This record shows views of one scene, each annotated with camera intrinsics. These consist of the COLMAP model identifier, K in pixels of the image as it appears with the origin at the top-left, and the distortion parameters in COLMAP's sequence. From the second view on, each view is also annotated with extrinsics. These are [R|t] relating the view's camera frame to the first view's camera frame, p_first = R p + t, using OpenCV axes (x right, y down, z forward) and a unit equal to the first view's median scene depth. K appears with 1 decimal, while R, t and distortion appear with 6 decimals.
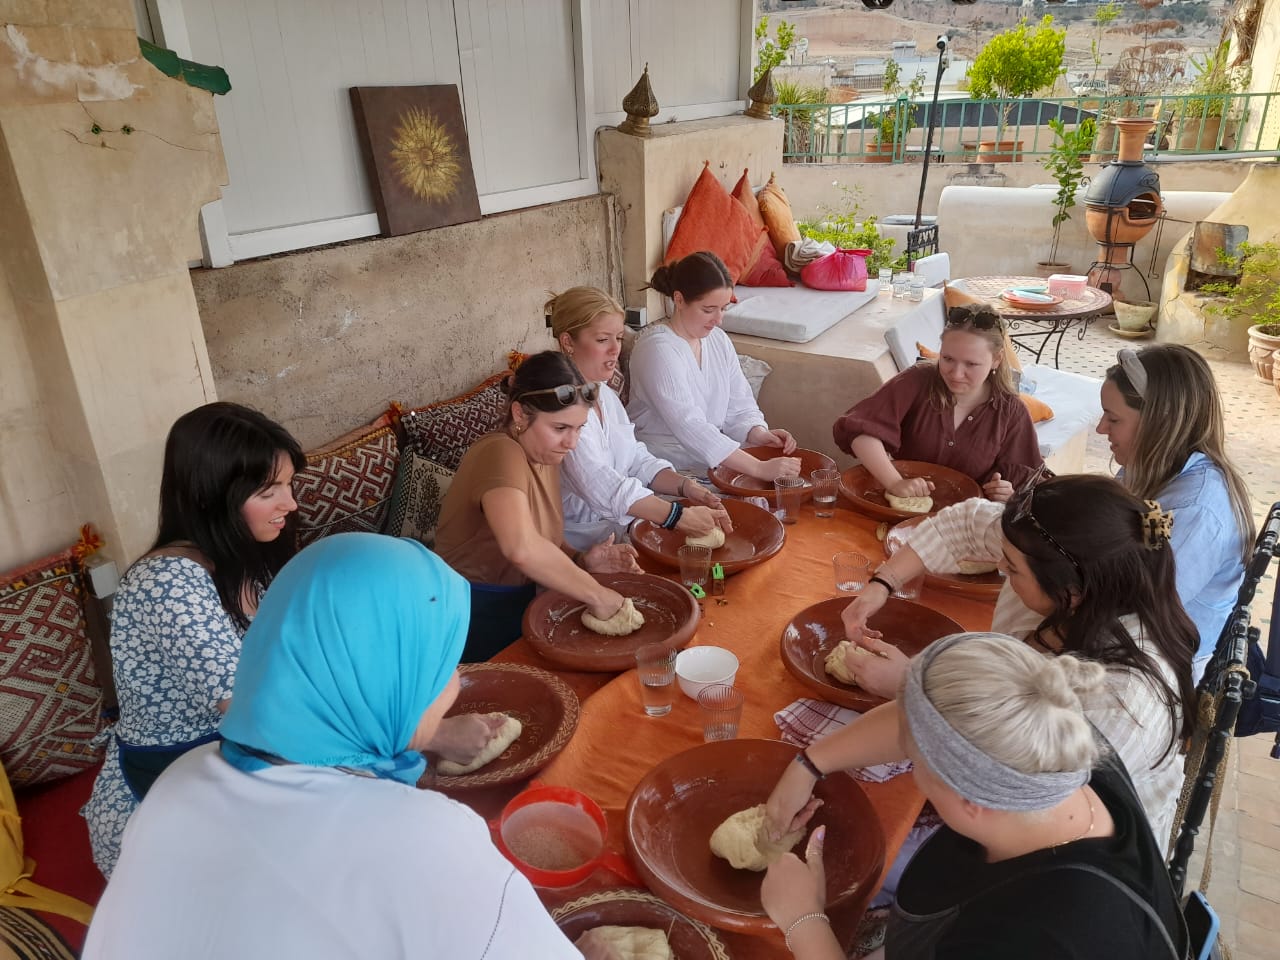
lens RADIAL K [[940.7, 0, 654.6], [0, 940.7, 469.1], [0, 0, 1]] dist [0.042947, -0.033854]
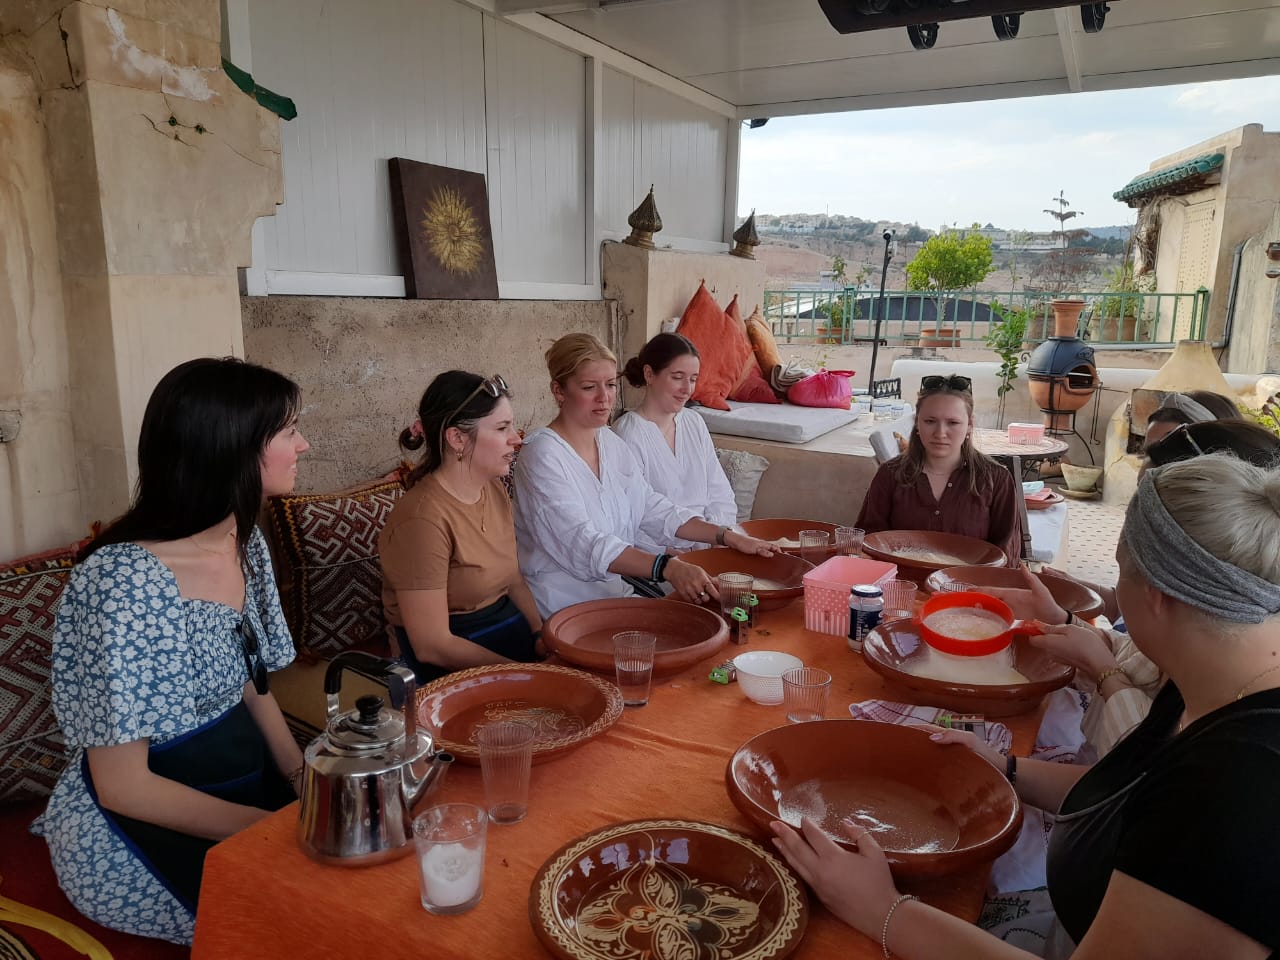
lens RADIAL K [[940.7, 0, 649.8], [0, 940.7, 476.4], [0, 0, 1]] dist [0.042947, -0.033854]
pose [[0.997403, 0.027773, 0.066447, -0.088829], [-0.012809, 0.976349, -0.215820, 0.154360], [-0.070869, 0.214409, 0.974170, 0.032692]]
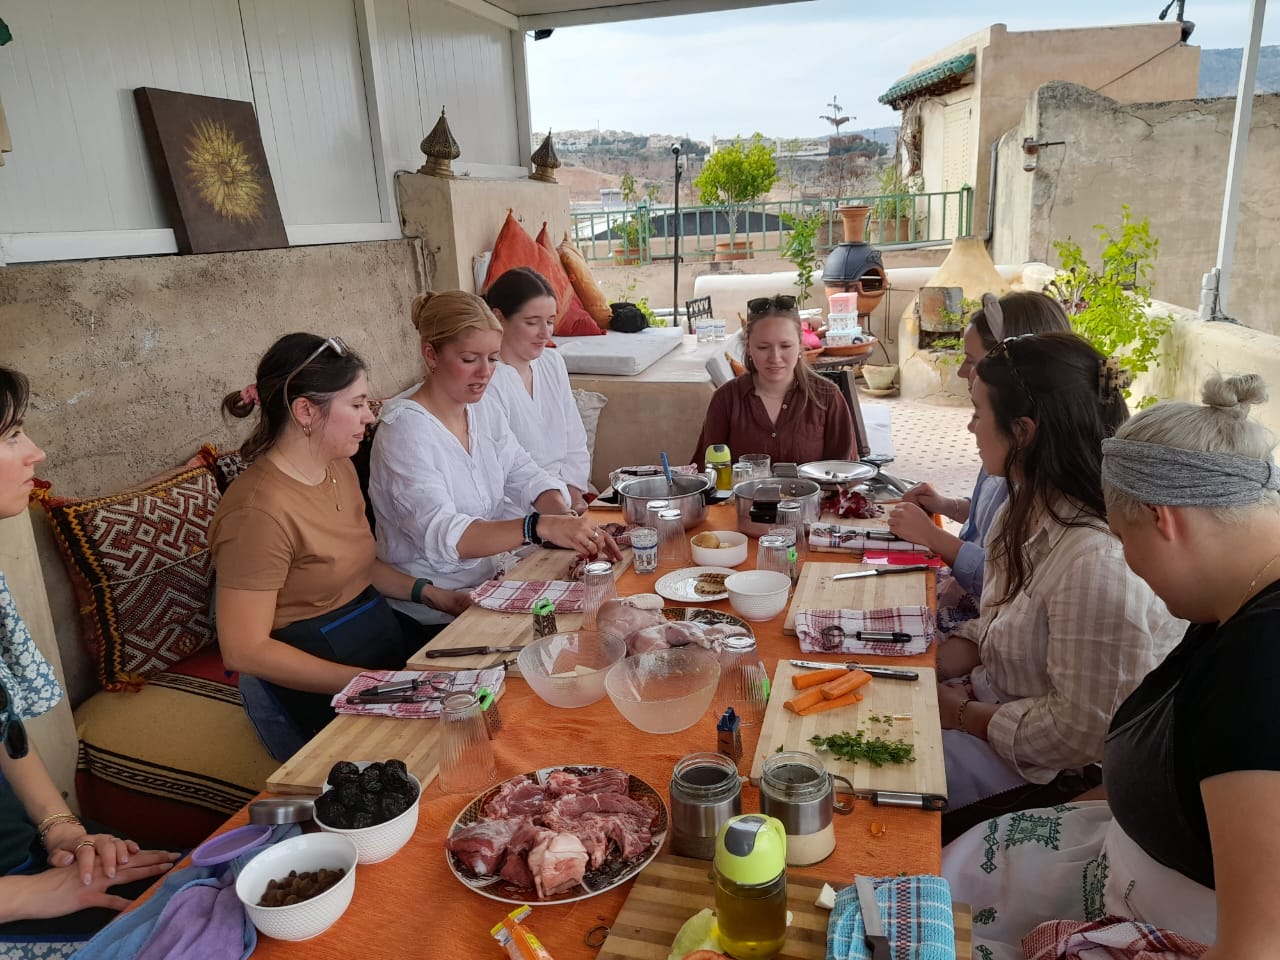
lens RADIAL K [[940.7, 0, 646.9], [0, 940.7, 476.4], [0, 0, 1]] dist [0.042947, -0.033854]
pose [[0.959441, -0.097821, 0.264394, -0.125113], [0.135235, 0.982616, -0.127193, 0.123732], [-0.247355, 0.157789, 0.955990, 0.085315]]
